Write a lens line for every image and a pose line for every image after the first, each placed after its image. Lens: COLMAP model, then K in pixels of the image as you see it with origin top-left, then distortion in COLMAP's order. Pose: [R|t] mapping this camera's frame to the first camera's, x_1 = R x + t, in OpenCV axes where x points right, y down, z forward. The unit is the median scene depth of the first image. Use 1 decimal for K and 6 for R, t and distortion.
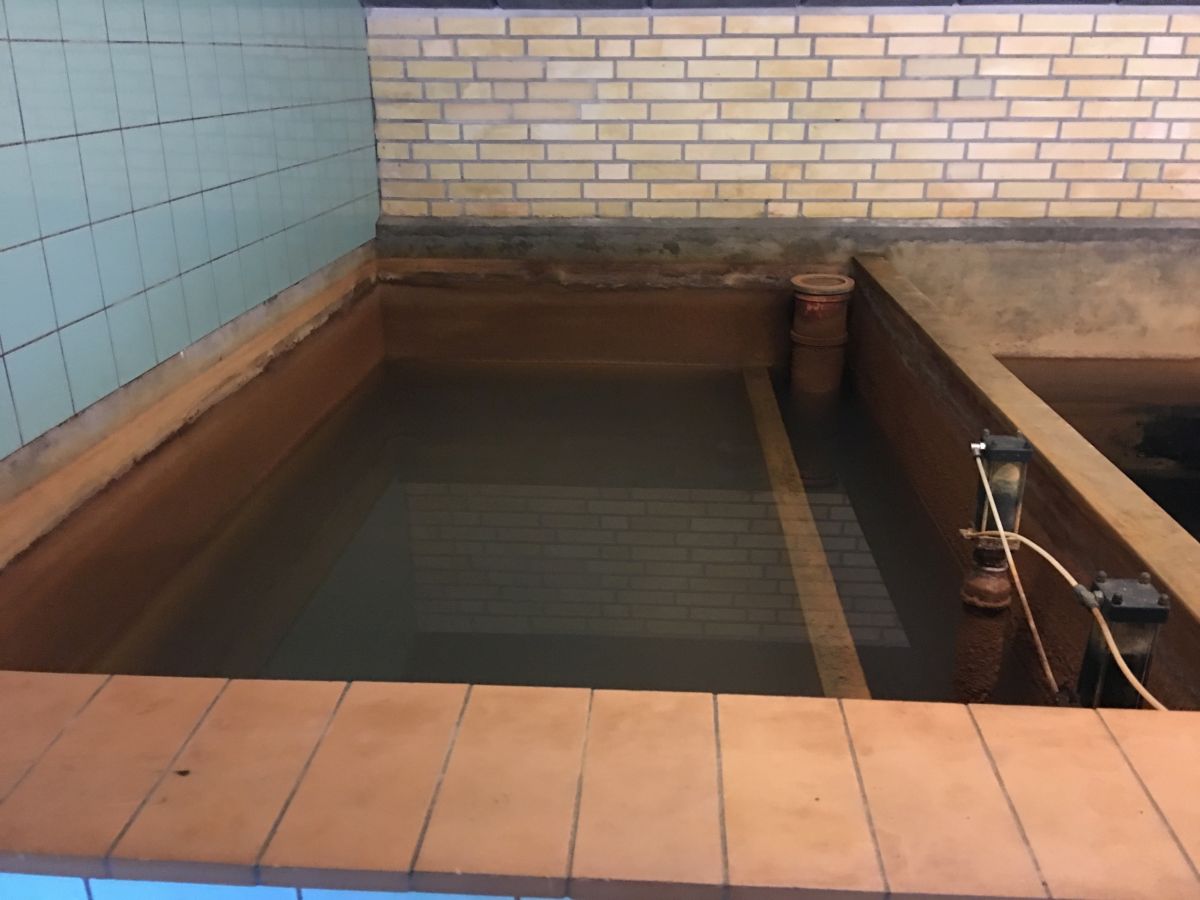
lens RADIAL K [[1030.2, 0, 618.2], [0, 1030.2, 450.6], [0, 0, 1]] dist [0.101007, -0.167857]
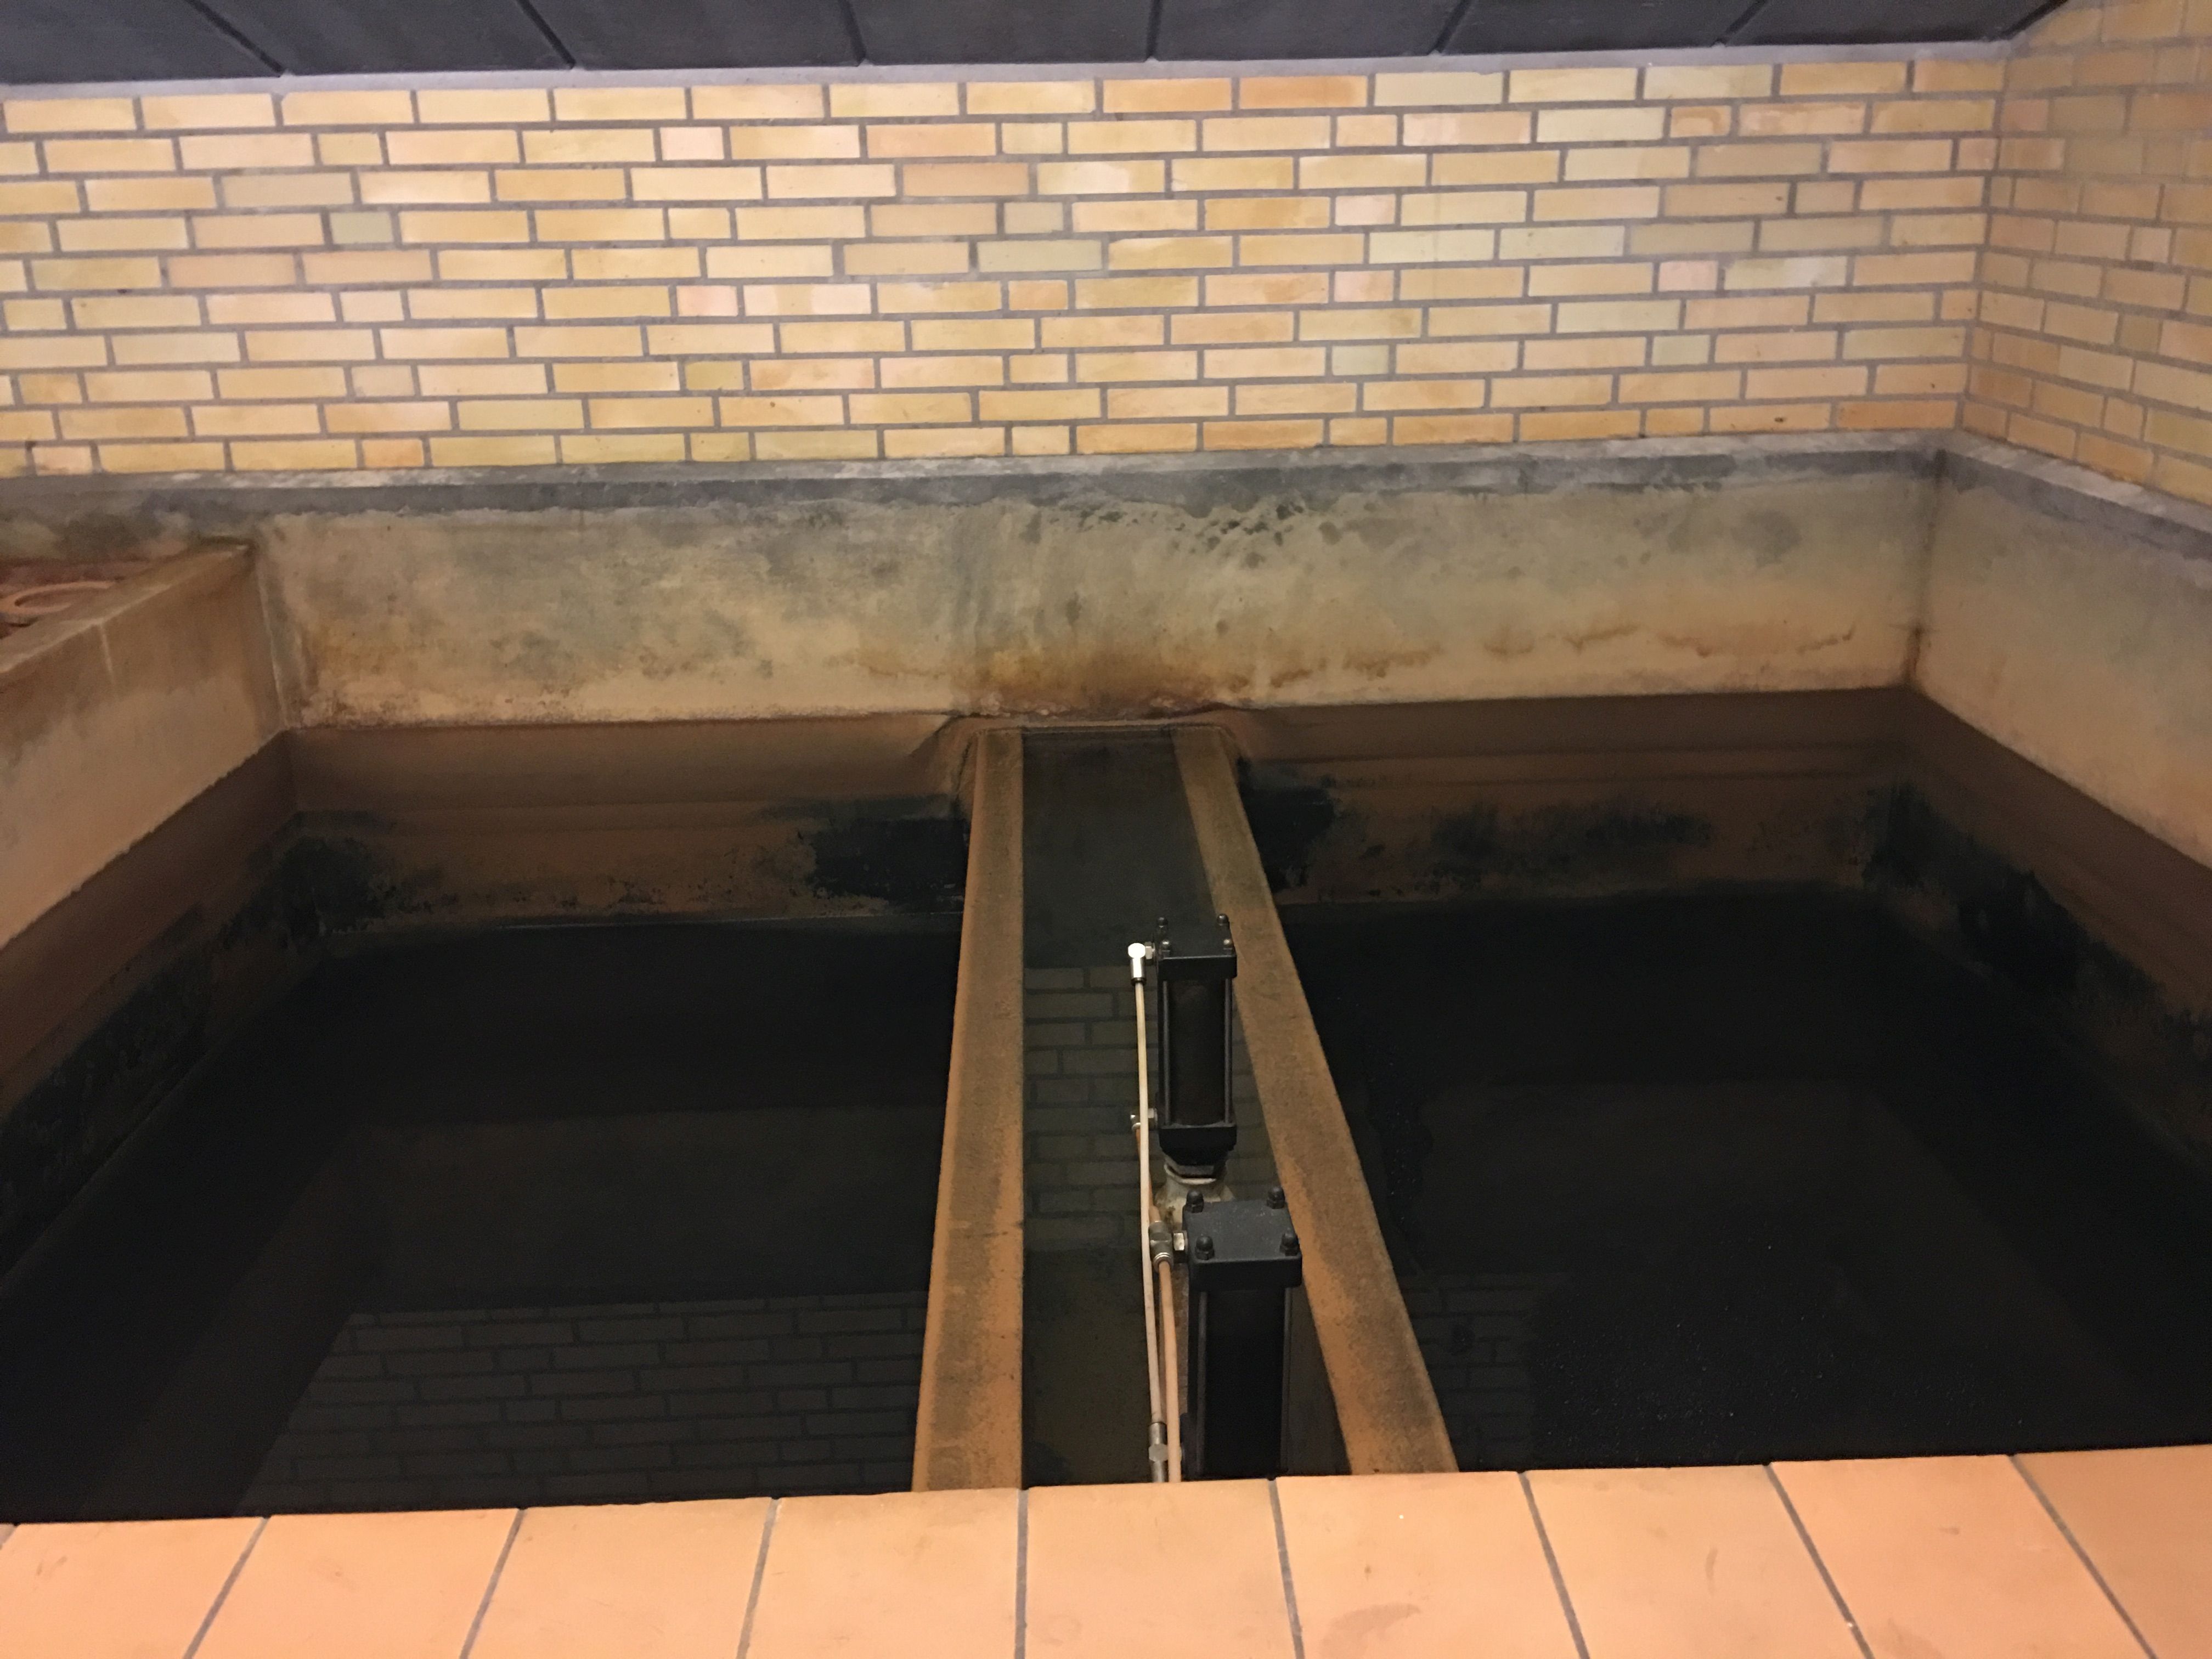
lens RADIAL K [[1899.0, 0, 1139.6], [0, 1899.0, 830.6], [0, 0, 1]] dist [0.101007, -0.167857]
pose [[0.995439, -0.047113, 0.082951, 0.621298], [0.048975, 0.998589, -0.020549, 0.000343], [-0.081866, 0.024518, 0.996342, -0.005780]]
